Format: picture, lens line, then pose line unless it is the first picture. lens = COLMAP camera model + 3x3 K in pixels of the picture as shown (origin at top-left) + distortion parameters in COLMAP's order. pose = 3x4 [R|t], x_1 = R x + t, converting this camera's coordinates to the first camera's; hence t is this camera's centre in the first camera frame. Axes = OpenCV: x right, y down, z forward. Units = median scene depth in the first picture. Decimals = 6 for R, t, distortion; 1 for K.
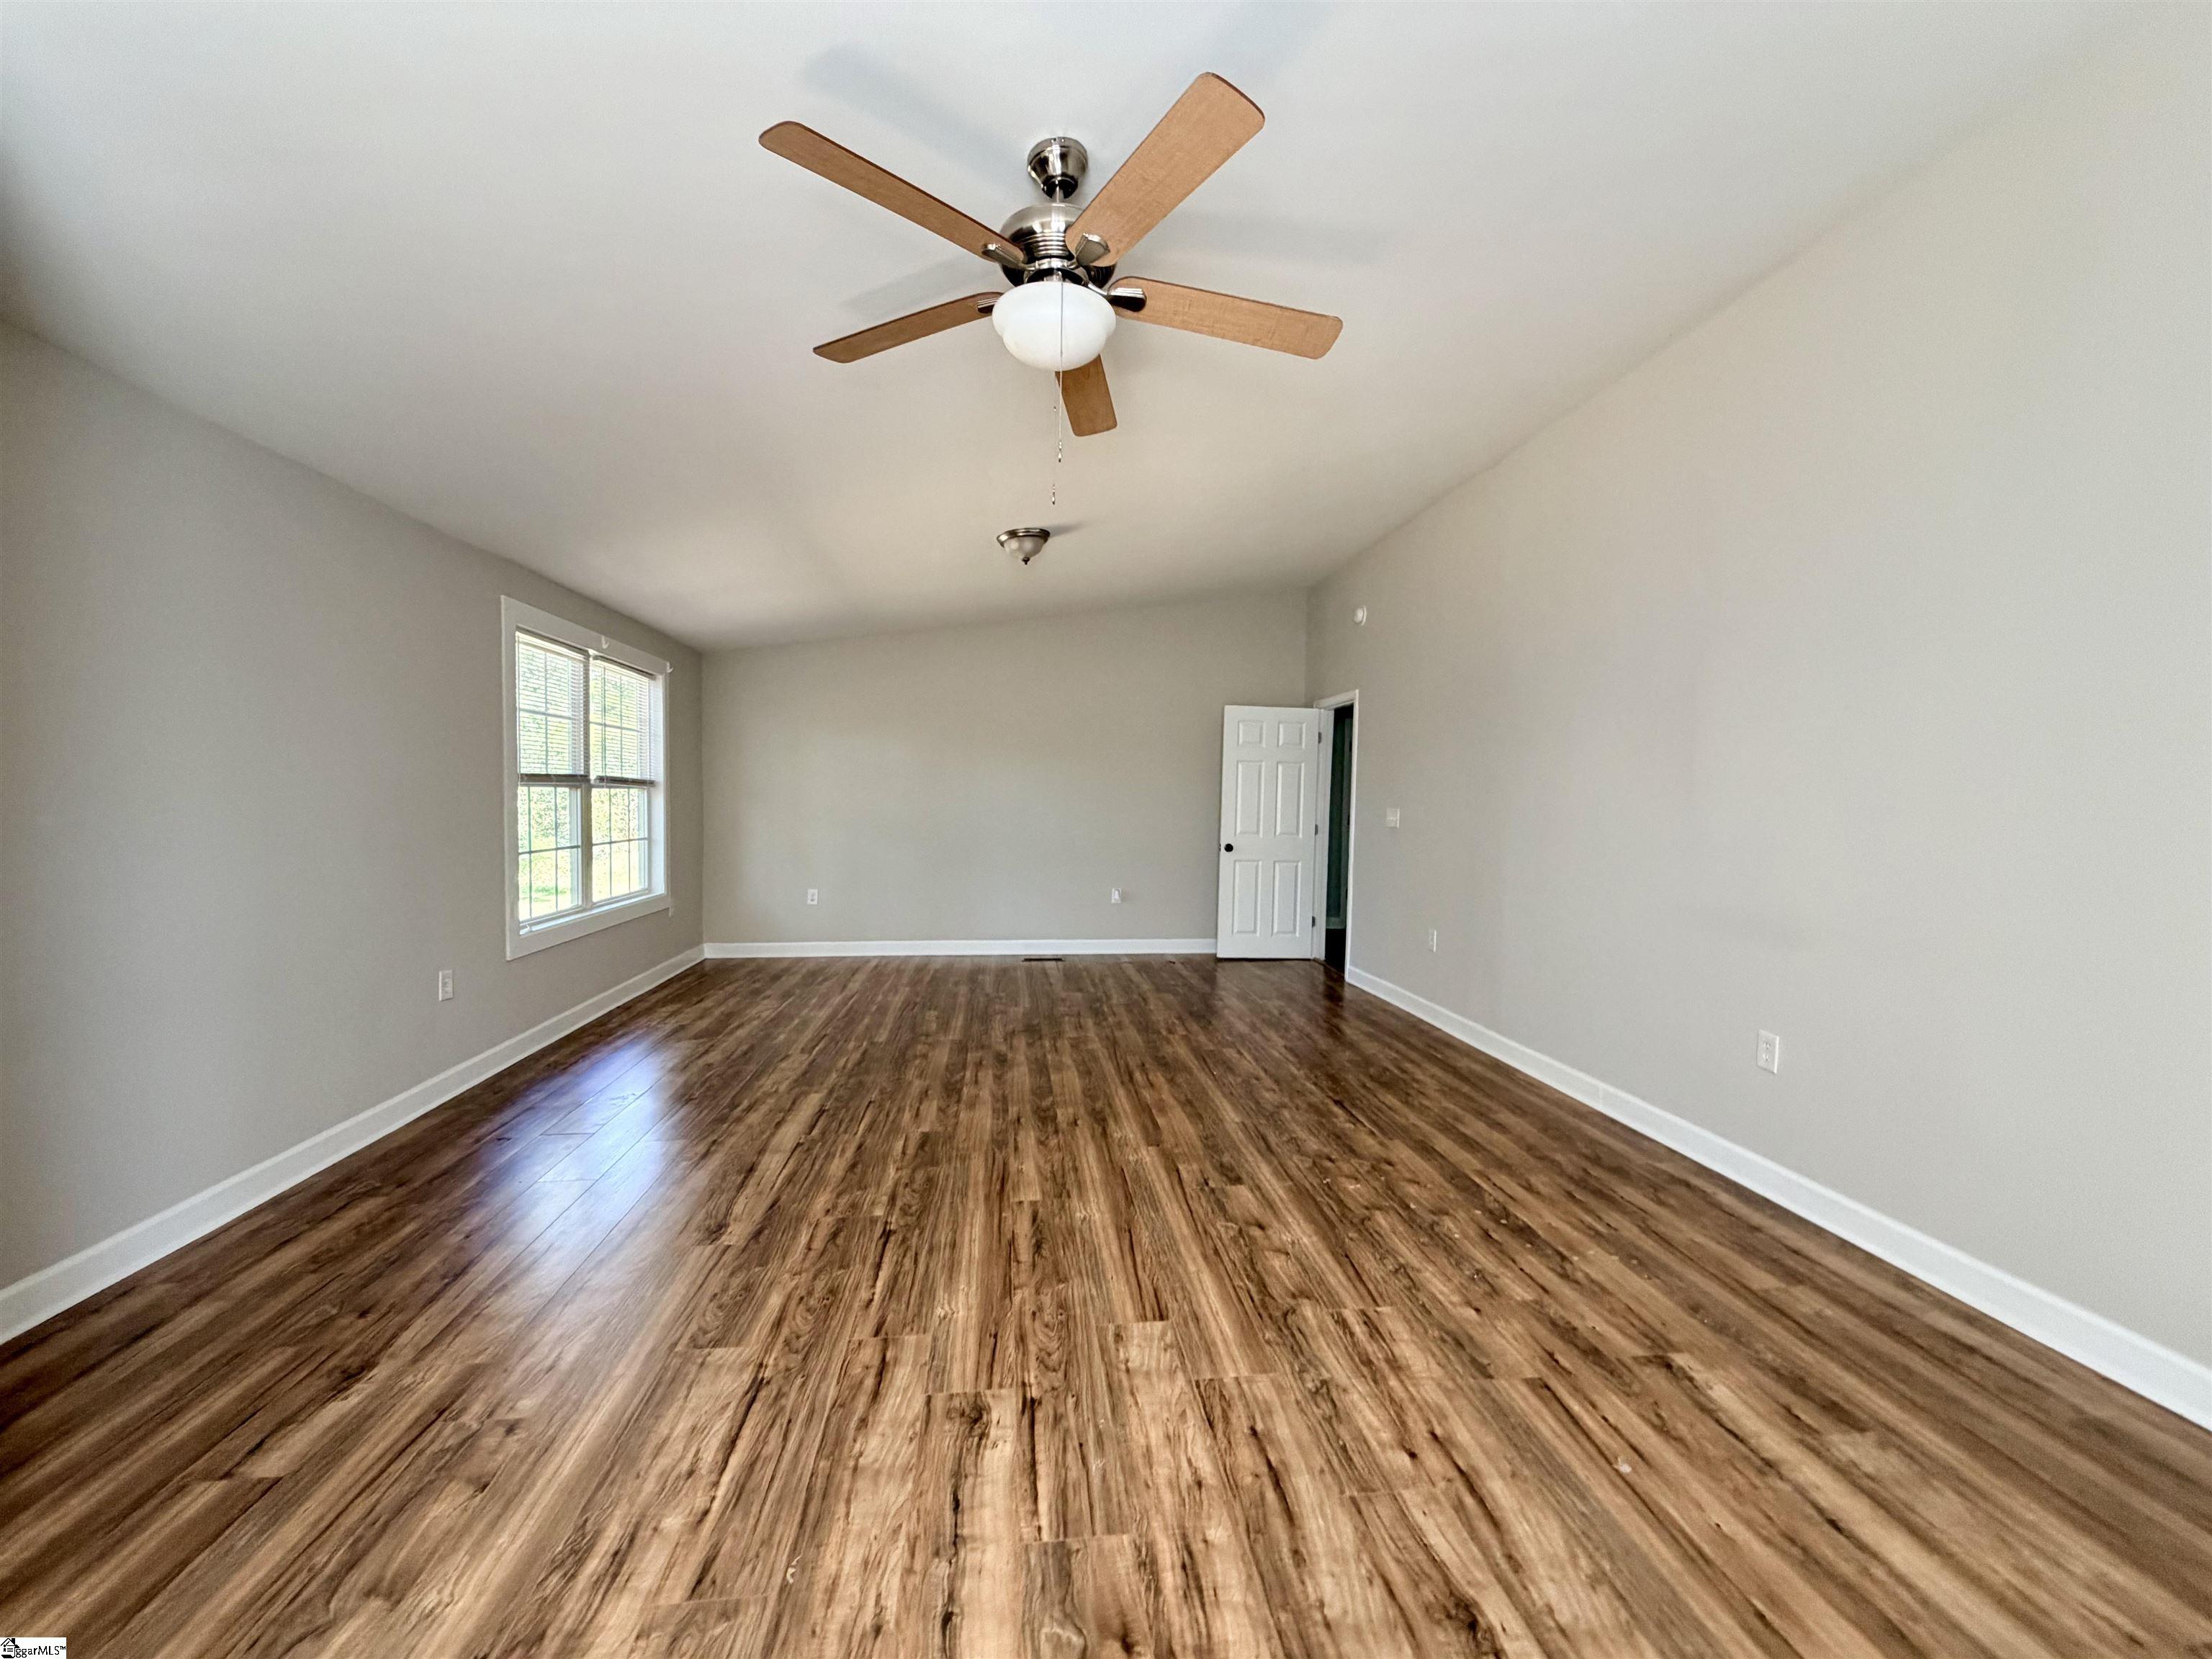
lens RADIAL K [[883.9, 0, 1107.3], [0, 883.9, 823.2], [0, 0, 1]] dist [0.002090, -0.000663]
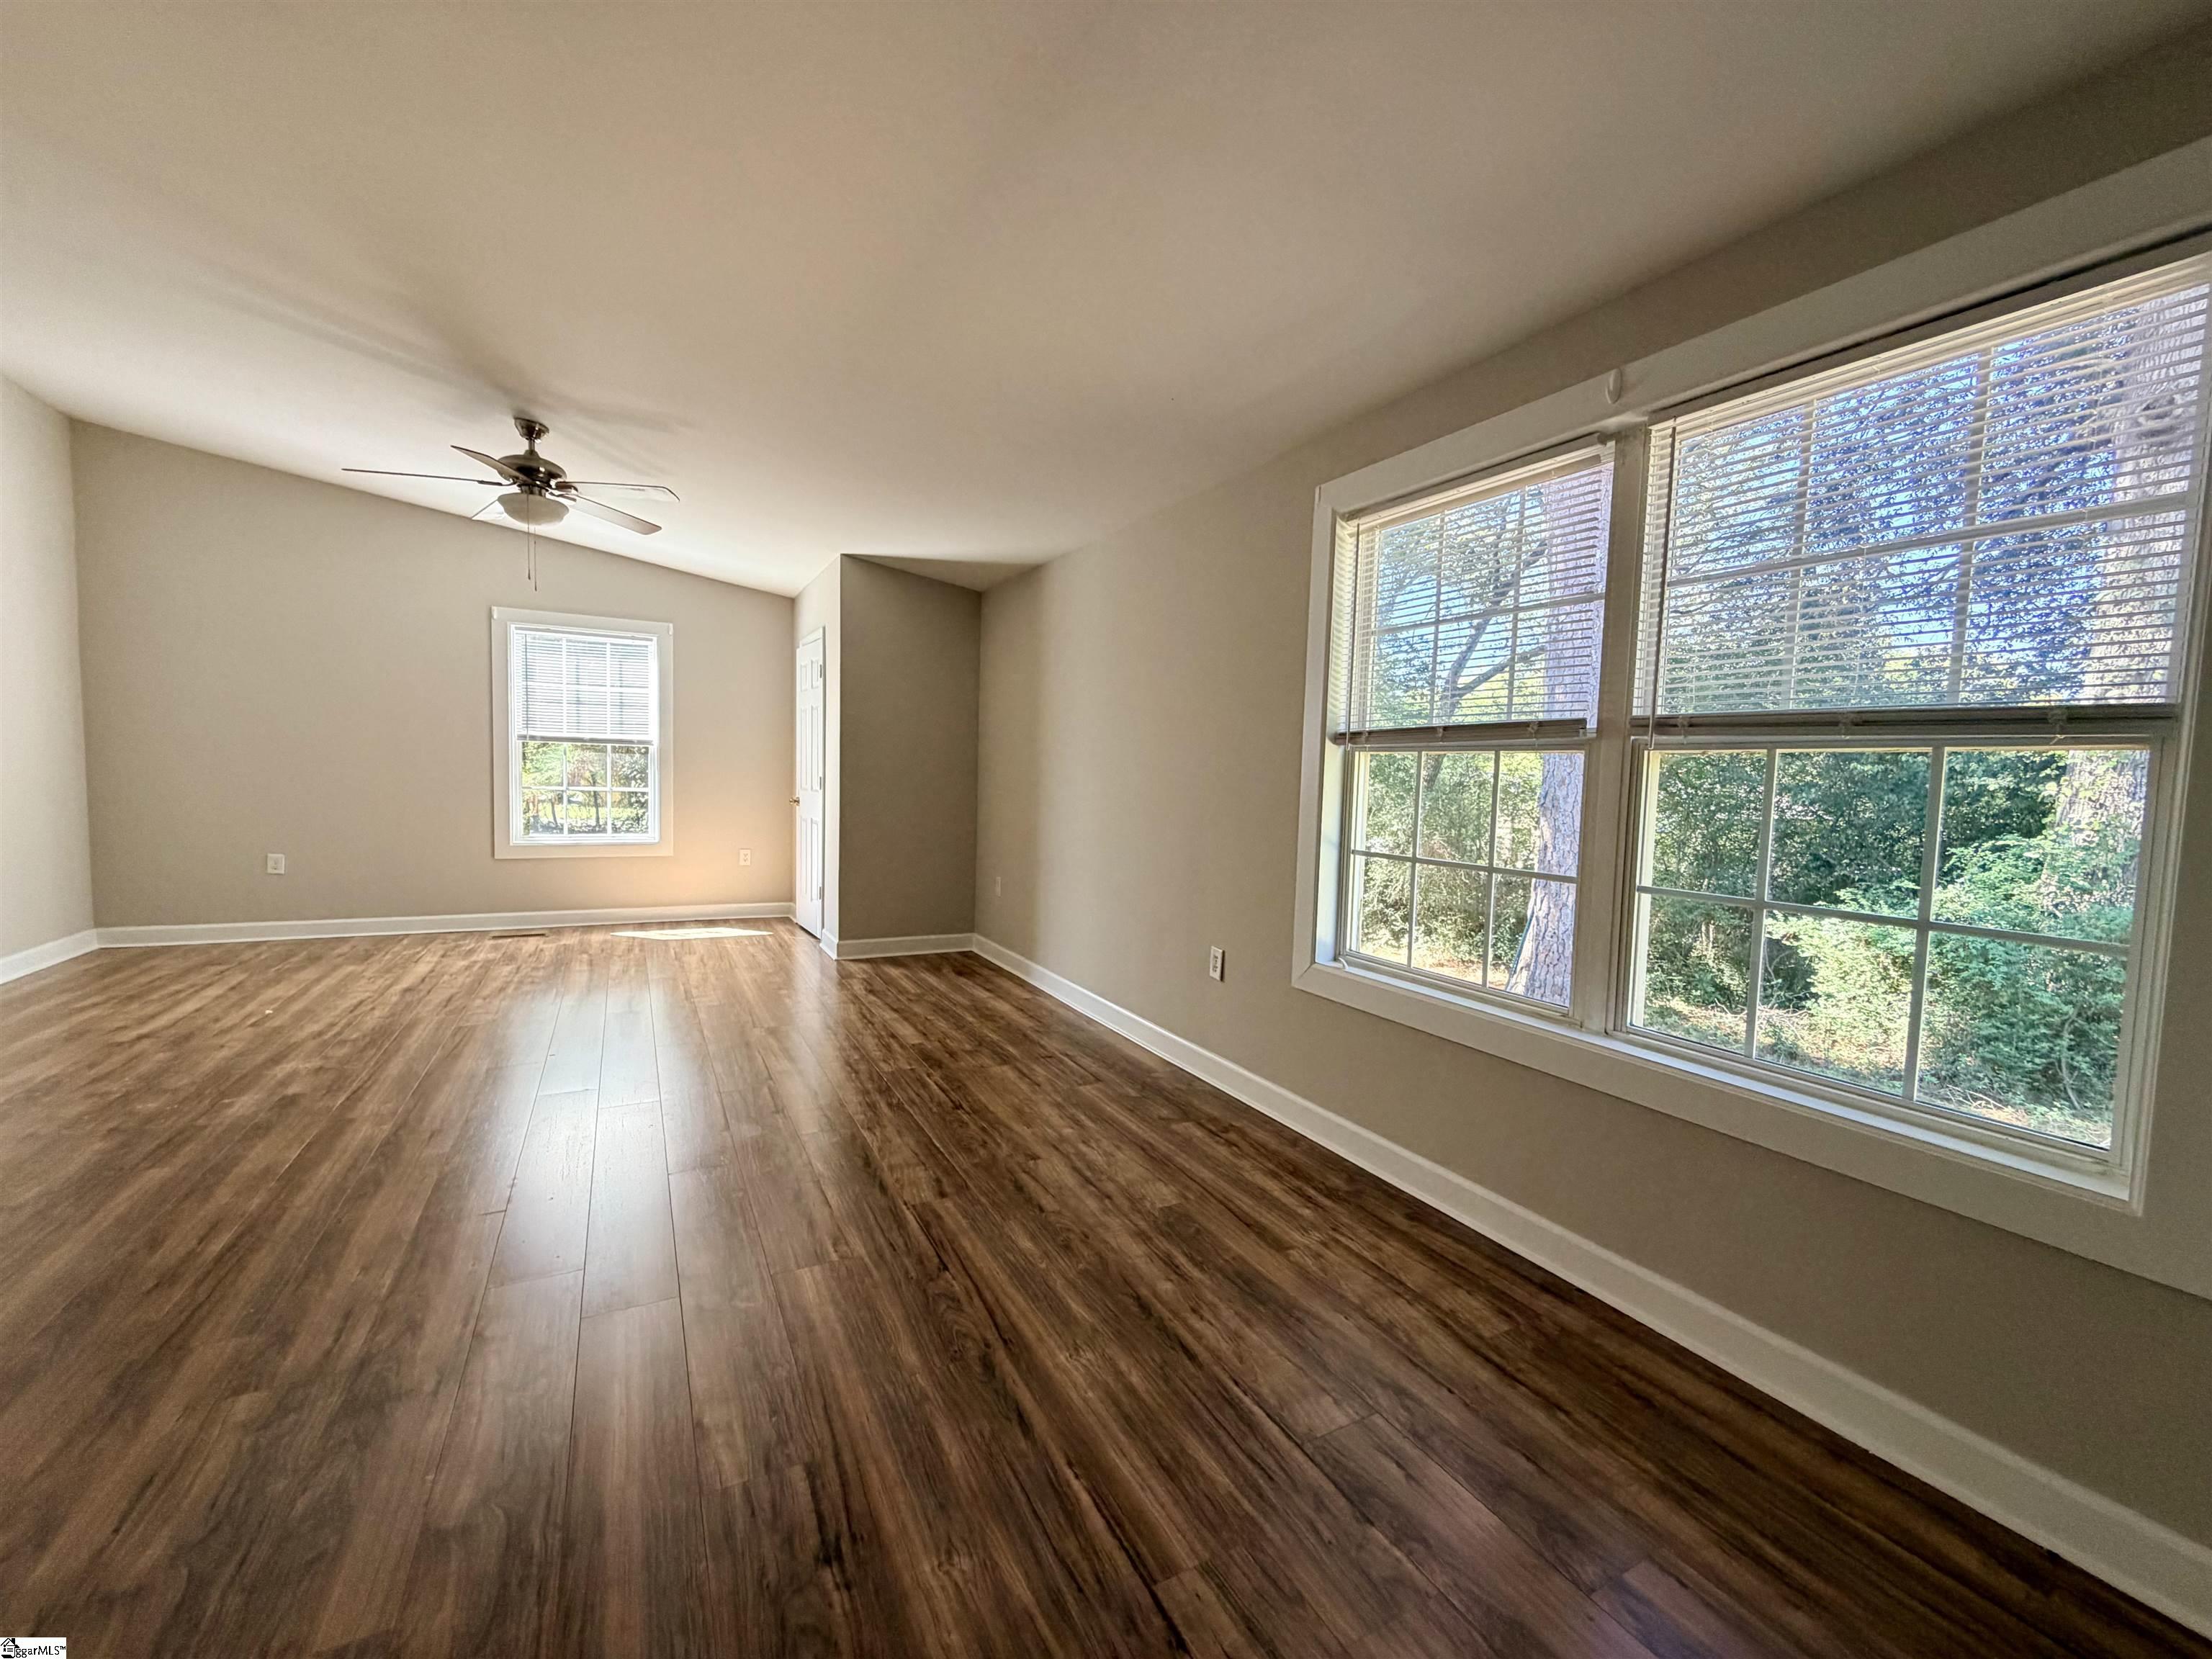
lens RADIAL K [[883.9, 0, 1098.3], [0, 883.9, 826.2], [0, 0, 1]] dist [0.002090, -0.000663]
pose [[-0.930885, -0.016486, -0.364940, -0.406407], [-0.050123, 0.995297, 0.082893, -0.052022], [0.361857, 0.095456, -0.927334, 2.615841]]
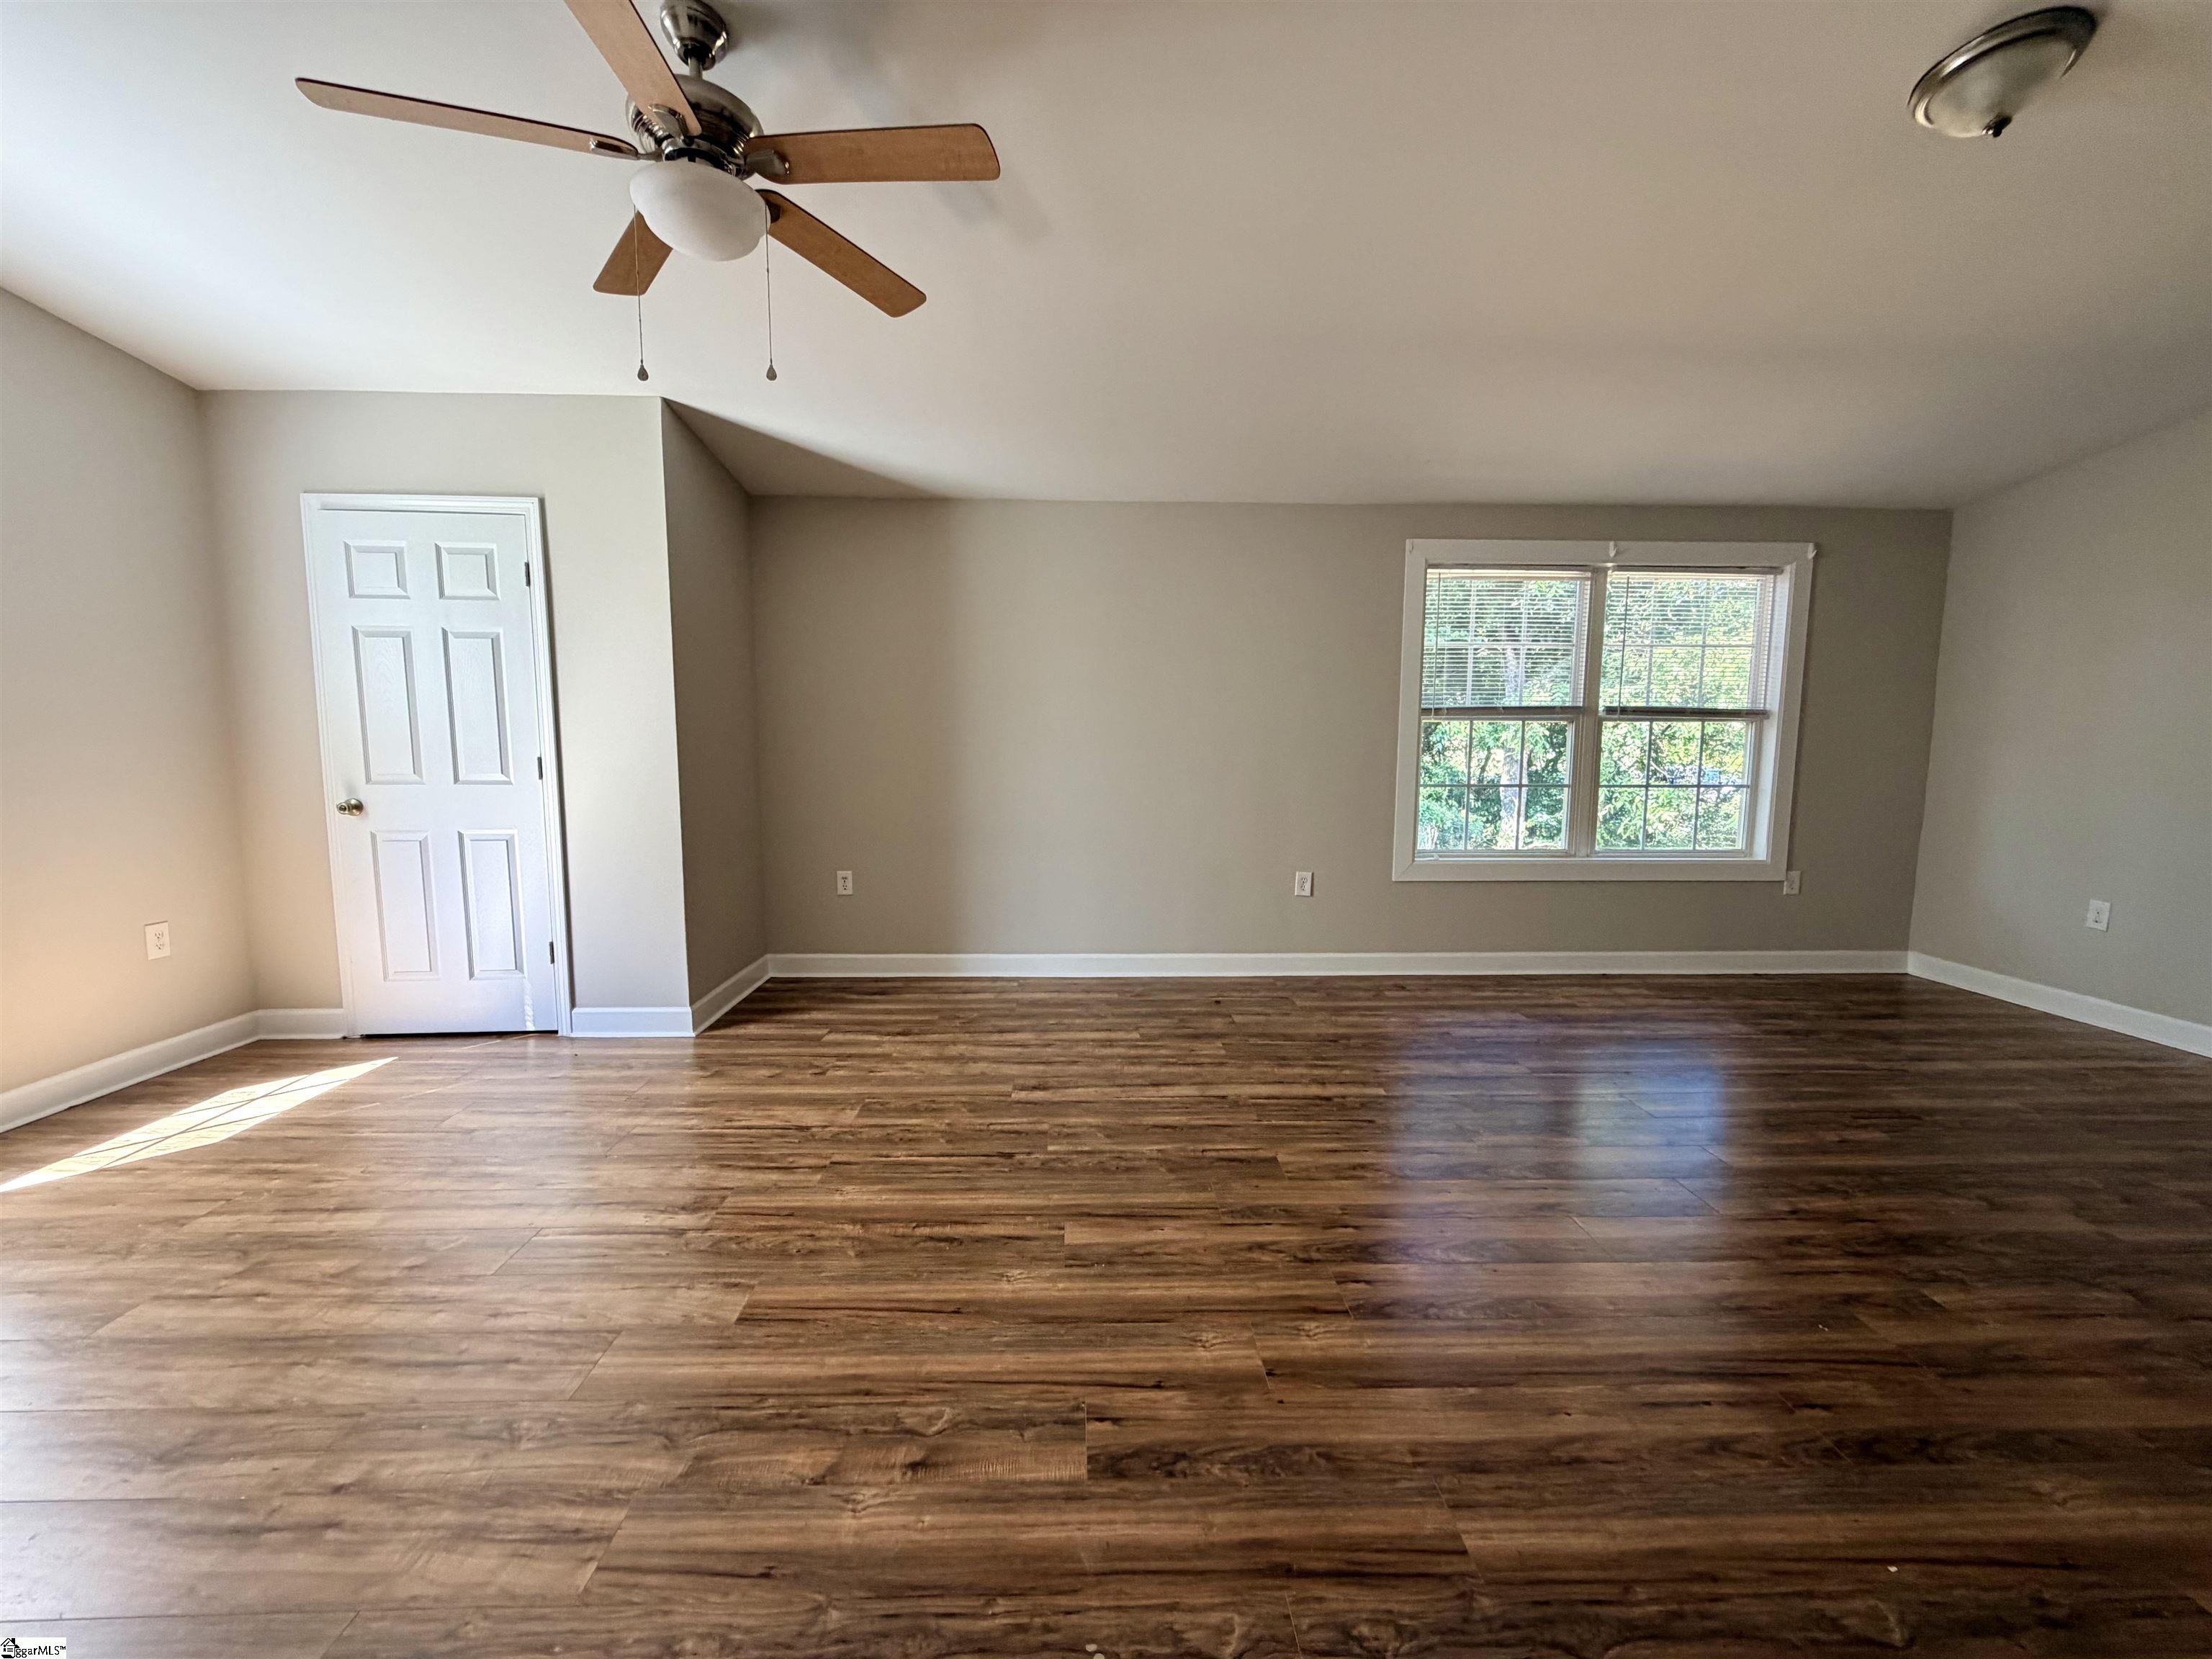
lens RADIAL K [[883.9, 0, 1097.2], [0, 883.9, 829.3], [0, 0, 1]] dist [0.002090, -0.000663]
pose [[-0.090674, 0.092698, -0.991557, 0.700314], [-0.033247, 0.994822, 0.096043, -0.001721], [0.995325, 0.041675, -0.087123, 1.175459]]
